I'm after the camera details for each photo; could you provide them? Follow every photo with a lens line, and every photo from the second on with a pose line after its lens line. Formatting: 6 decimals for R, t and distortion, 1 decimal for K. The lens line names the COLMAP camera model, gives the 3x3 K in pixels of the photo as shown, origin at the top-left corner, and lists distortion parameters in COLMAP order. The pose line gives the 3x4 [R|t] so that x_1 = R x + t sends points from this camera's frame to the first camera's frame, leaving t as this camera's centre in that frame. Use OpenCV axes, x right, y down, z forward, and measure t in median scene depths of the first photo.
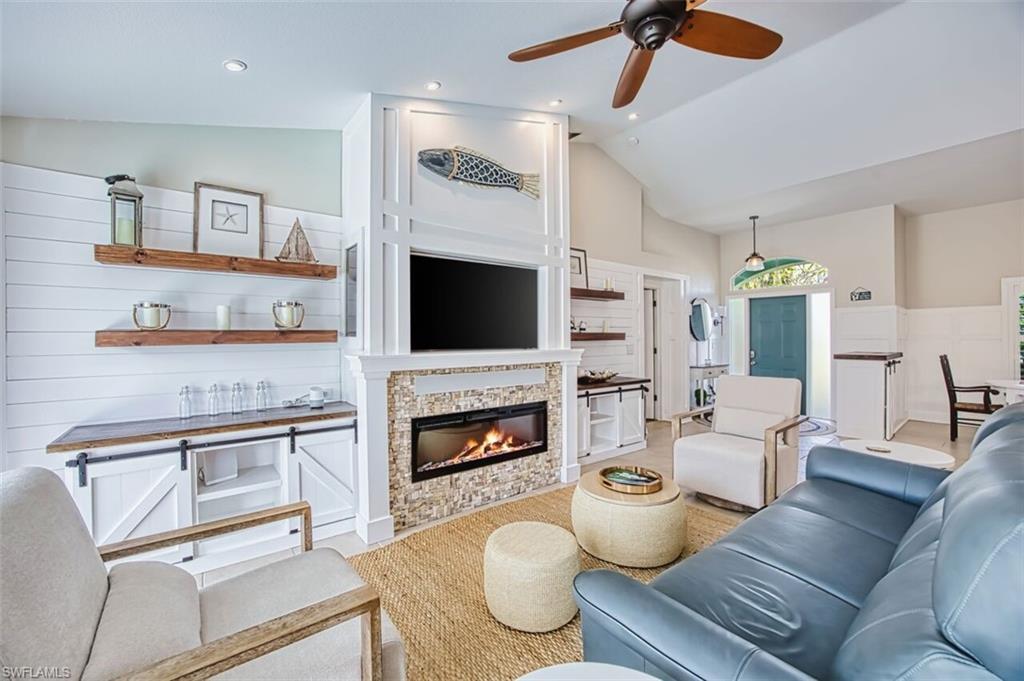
lens RADIAL K [[420.2, 0, 516.8], [0, 420.2, 335.6], [0, 0, 1]] dist [-0.021214, 0.000423]
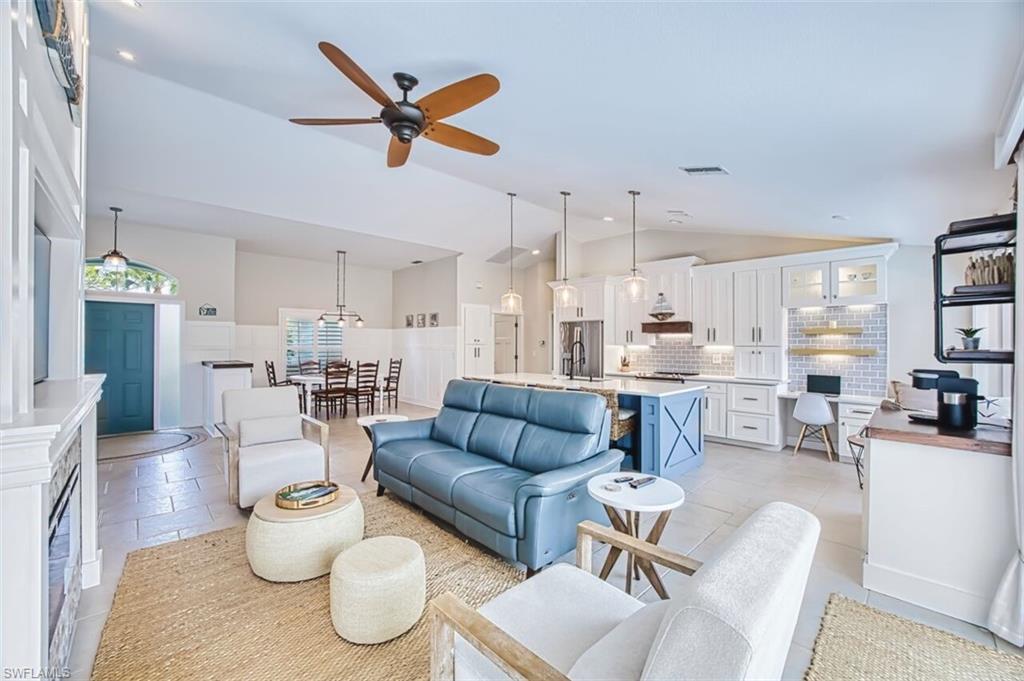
lens RADIAL K [[426.7, 0, 507.5], [0, 426.7, 338.0], [0, 0, 1]] dist [-0.002125, -0.000232]
pose [[-0.089987, 0.014414, 0.995839, -0.736989], [-0.008027, 0.999852, -0.015198, -0.025267], [-0.995911, -0.009361, -0.089858, 0.548281]]
